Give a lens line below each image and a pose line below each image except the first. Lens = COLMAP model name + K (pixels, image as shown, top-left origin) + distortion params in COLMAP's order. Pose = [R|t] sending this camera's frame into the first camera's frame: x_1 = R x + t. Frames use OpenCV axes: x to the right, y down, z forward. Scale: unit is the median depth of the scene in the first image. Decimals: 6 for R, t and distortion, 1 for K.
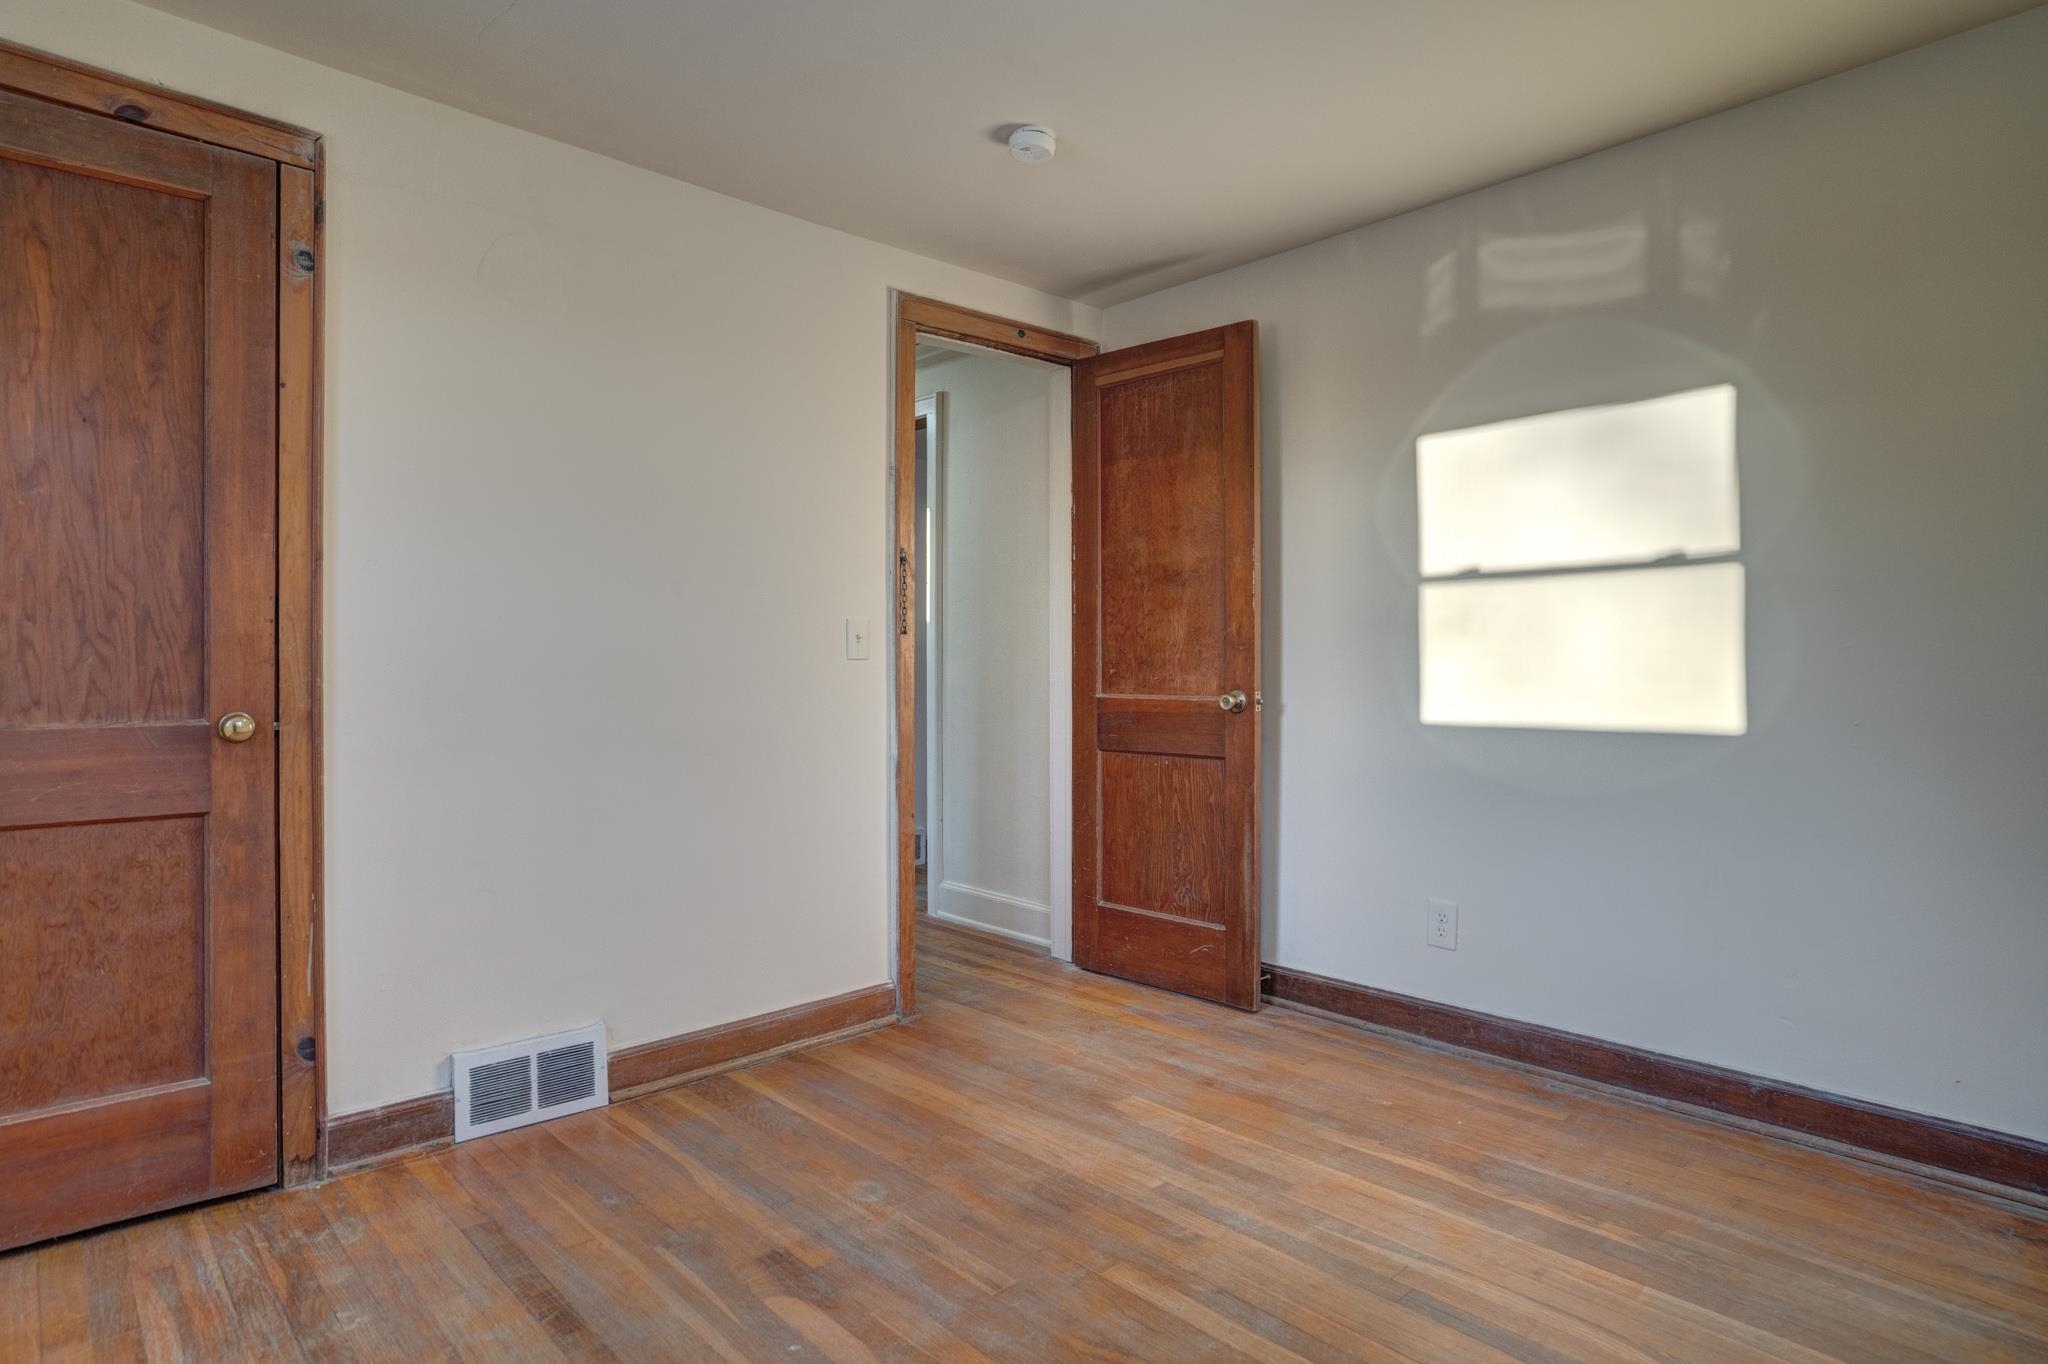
lens RADIAL K [[1111.8, 0, 1023.9], [0, 1111.8, 649.2], [0, 0, 1]] dist [-0.042587, 0.027619]
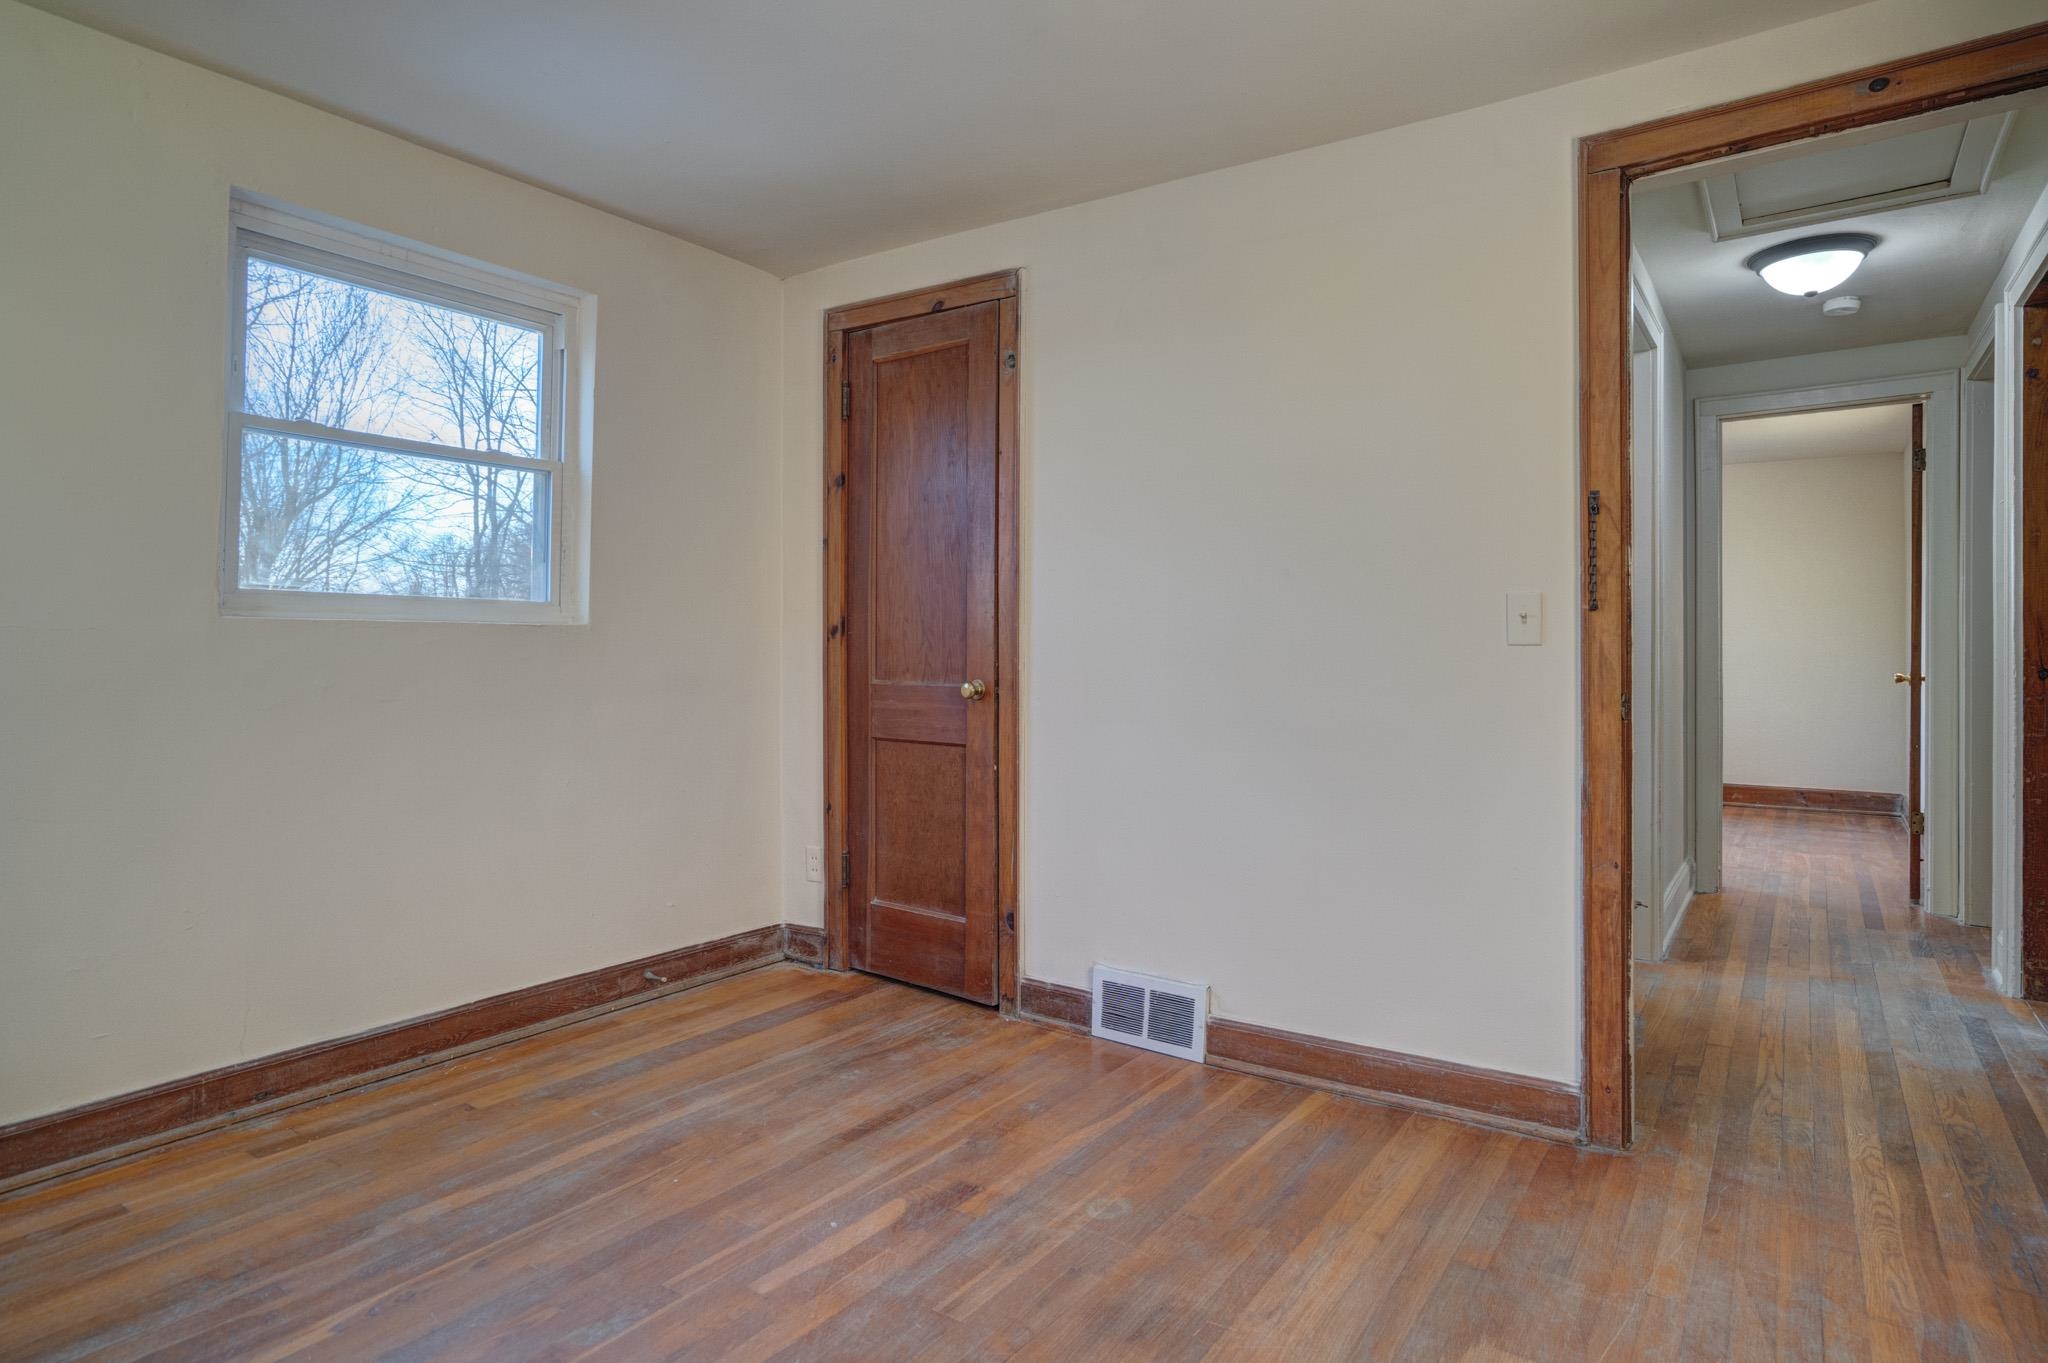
lens RADIAL K [[1129.4, 0, 1020.4], [0, 1129.4, 627.5], [0, 0, 1]] dist [-0.043396, 0.025645]
pose [[0.205964, -0.013295, -0.978469, 0.760930], [0.007765, 0.999898, -0.011951, 0.005284], [0.978529, -0.005136, 0.206046, 0.707860]]
